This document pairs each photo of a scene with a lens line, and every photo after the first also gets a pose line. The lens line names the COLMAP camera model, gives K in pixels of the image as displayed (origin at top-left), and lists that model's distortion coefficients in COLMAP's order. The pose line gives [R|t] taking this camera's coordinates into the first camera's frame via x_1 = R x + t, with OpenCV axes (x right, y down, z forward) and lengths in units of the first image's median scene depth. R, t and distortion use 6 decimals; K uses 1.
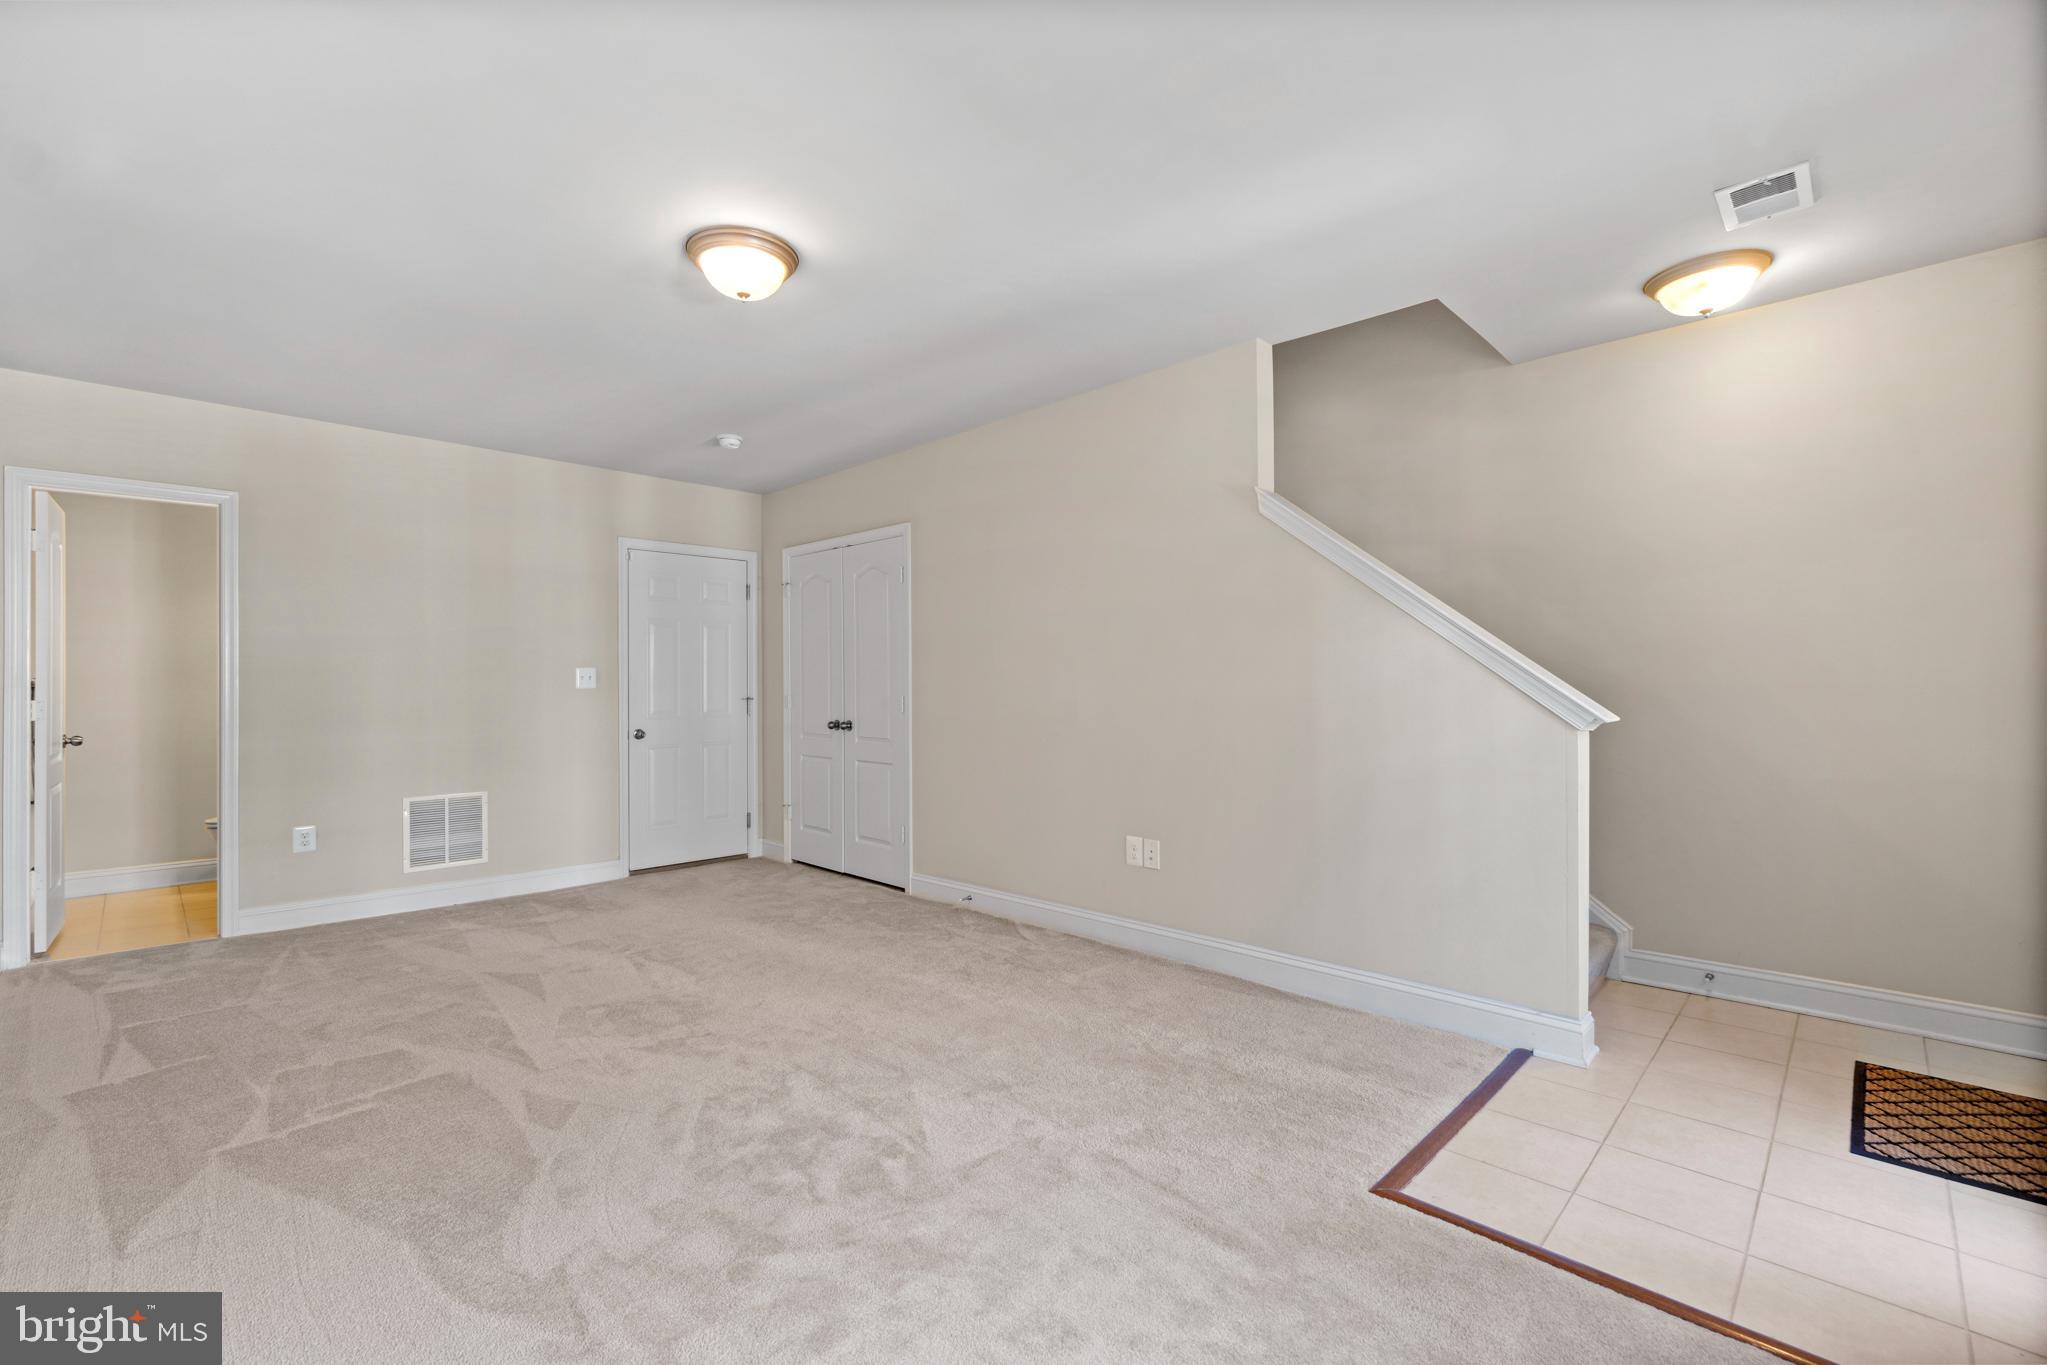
lens RADIAL K [[880.3, 0, 1007.4], [0, 880.3, 678.7], [0, 0, 1]] dist [-0.010074, 0.001163]
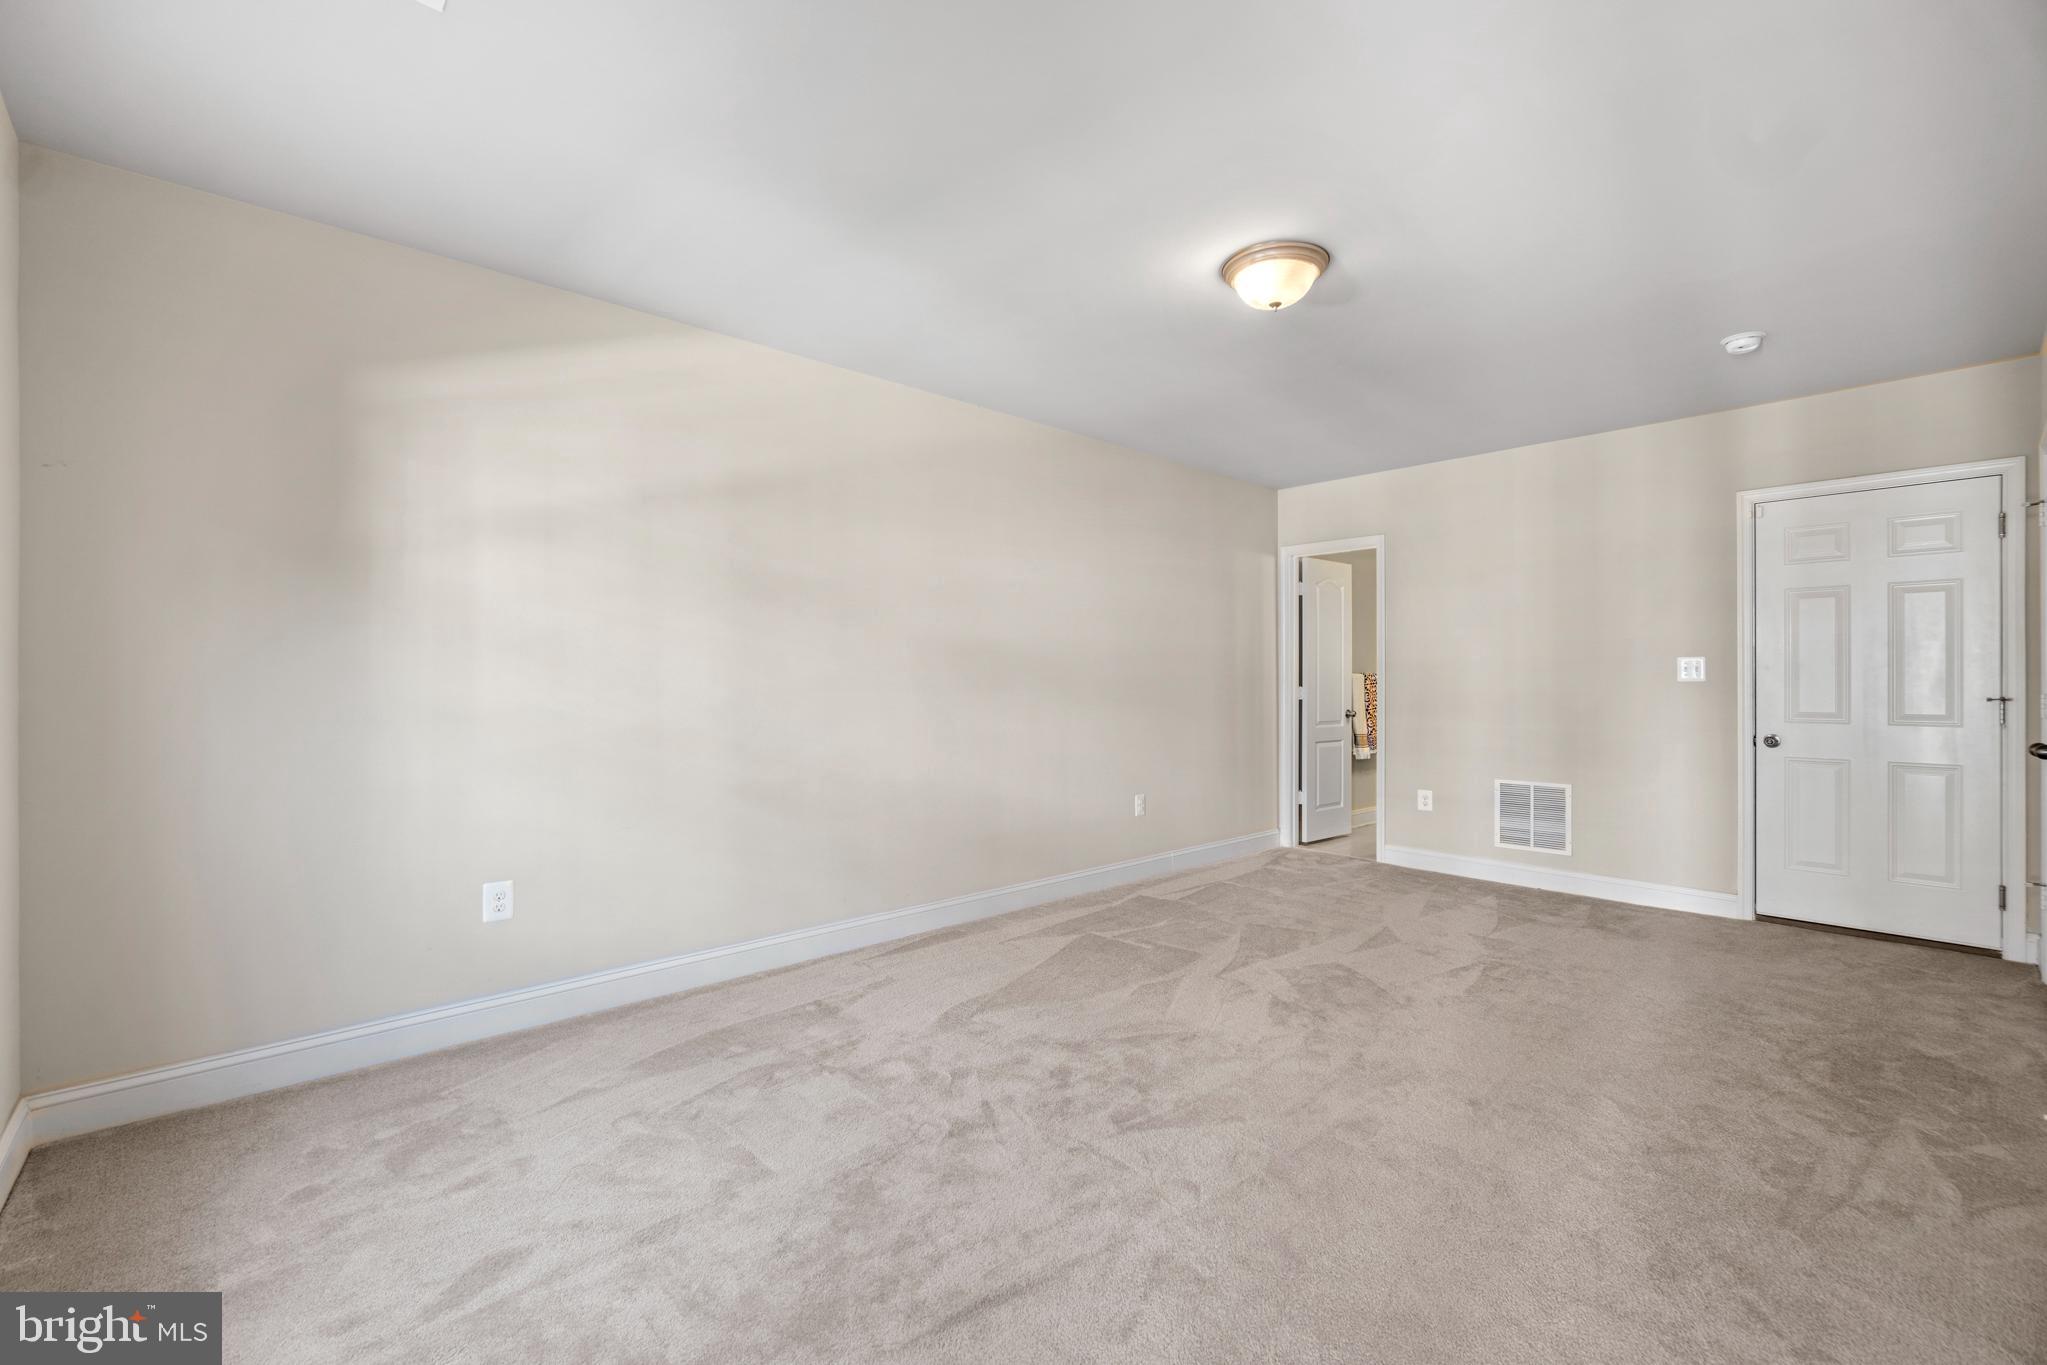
lens RADIAL K [[880.3, 0, 1005.9], [0, 880.3, 683.3], [0, 0, 1]] dist [-0.010074, 0.001163]
pose [[-0.052035, 0.008670, -0.998608, 0.446808], [0.008594, 0.999929, 0.008233, 0.000555], [0.998608, -0.008154, -0.052106, 0.435856]]
